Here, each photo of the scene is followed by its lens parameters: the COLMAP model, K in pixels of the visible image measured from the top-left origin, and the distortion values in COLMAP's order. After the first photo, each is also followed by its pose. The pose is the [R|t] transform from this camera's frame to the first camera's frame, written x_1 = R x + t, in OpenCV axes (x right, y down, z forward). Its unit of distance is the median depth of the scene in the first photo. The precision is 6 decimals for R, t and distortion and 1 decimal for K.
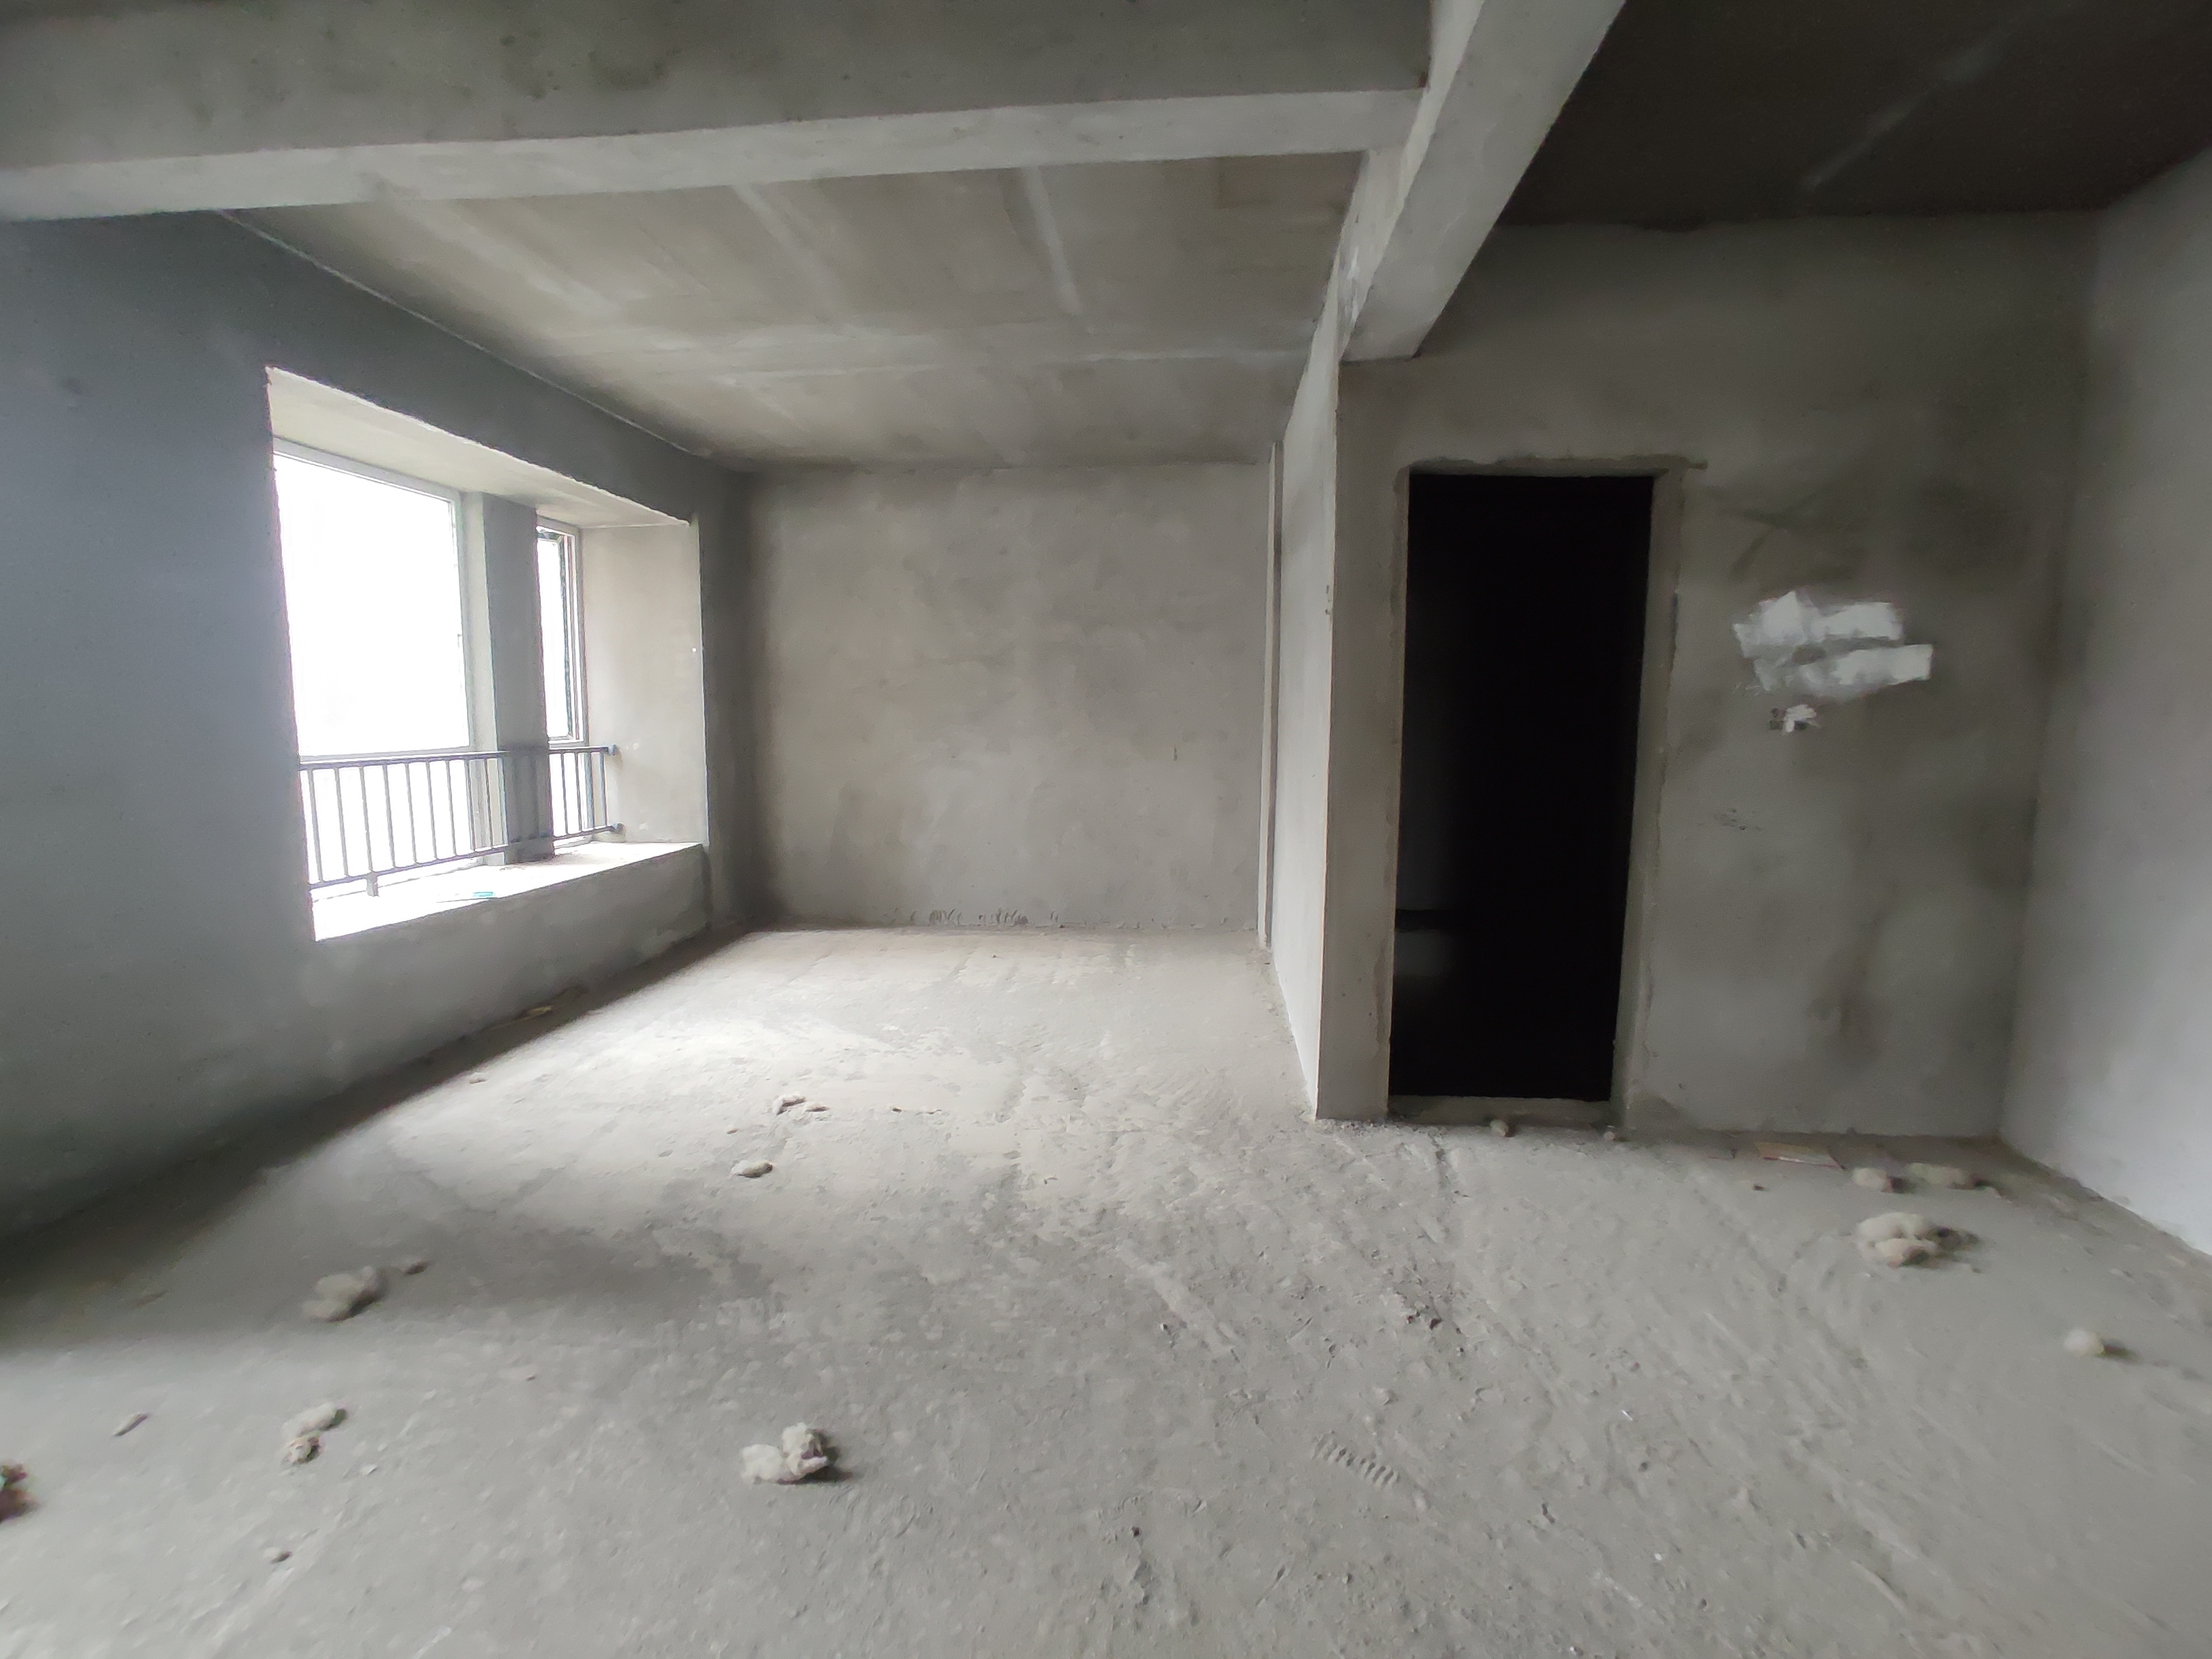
lens RADIAL K [[1002.3, 0, 1095.4], [0, 1002.3, 824.2], [0, 0, 1]] dist [-0.056071, 0.032332]
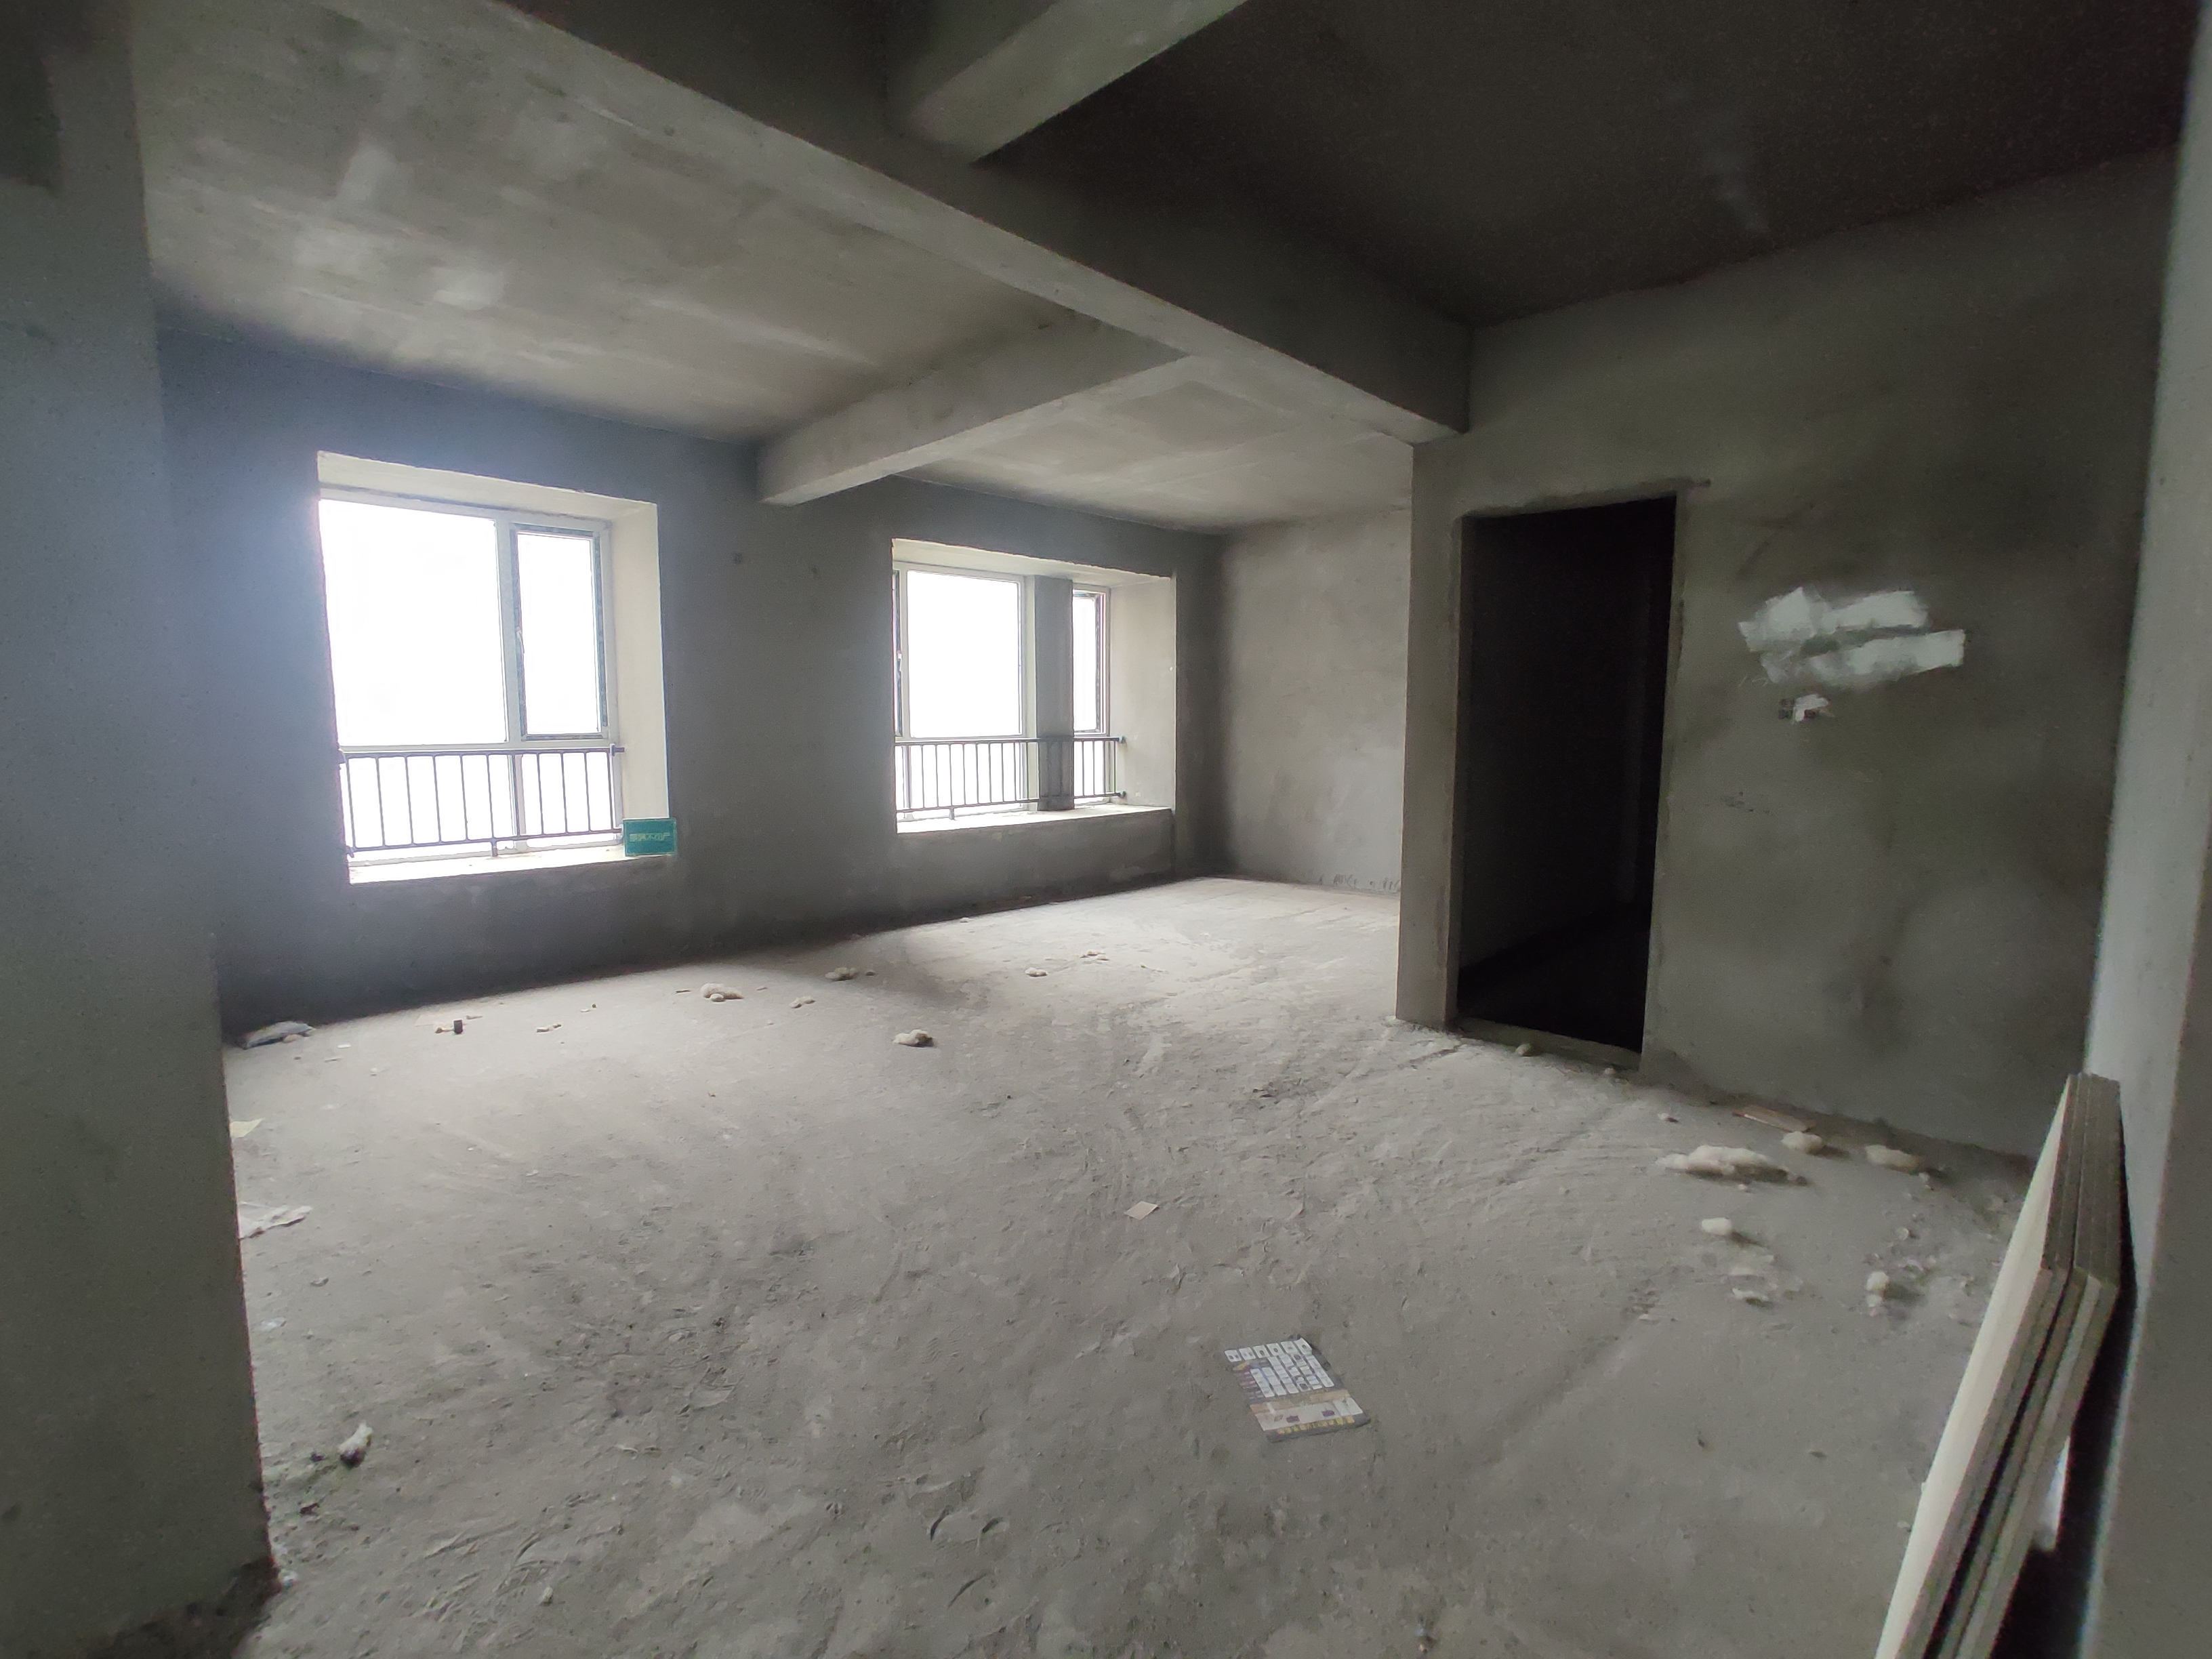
lens RADIAL K [[1002.3, 0, 1095.4], [0, 1002.3, 824.2], [0, 0, 1]] dist [-0.056071, 0.032332]
pose [[0.774048, 0.061010, -0.630181, 0.792045], [-0.064575, 0.997763, 0.017279, 0.047917], [0.629825, 0.027320, 0.776256, -0.293010]]
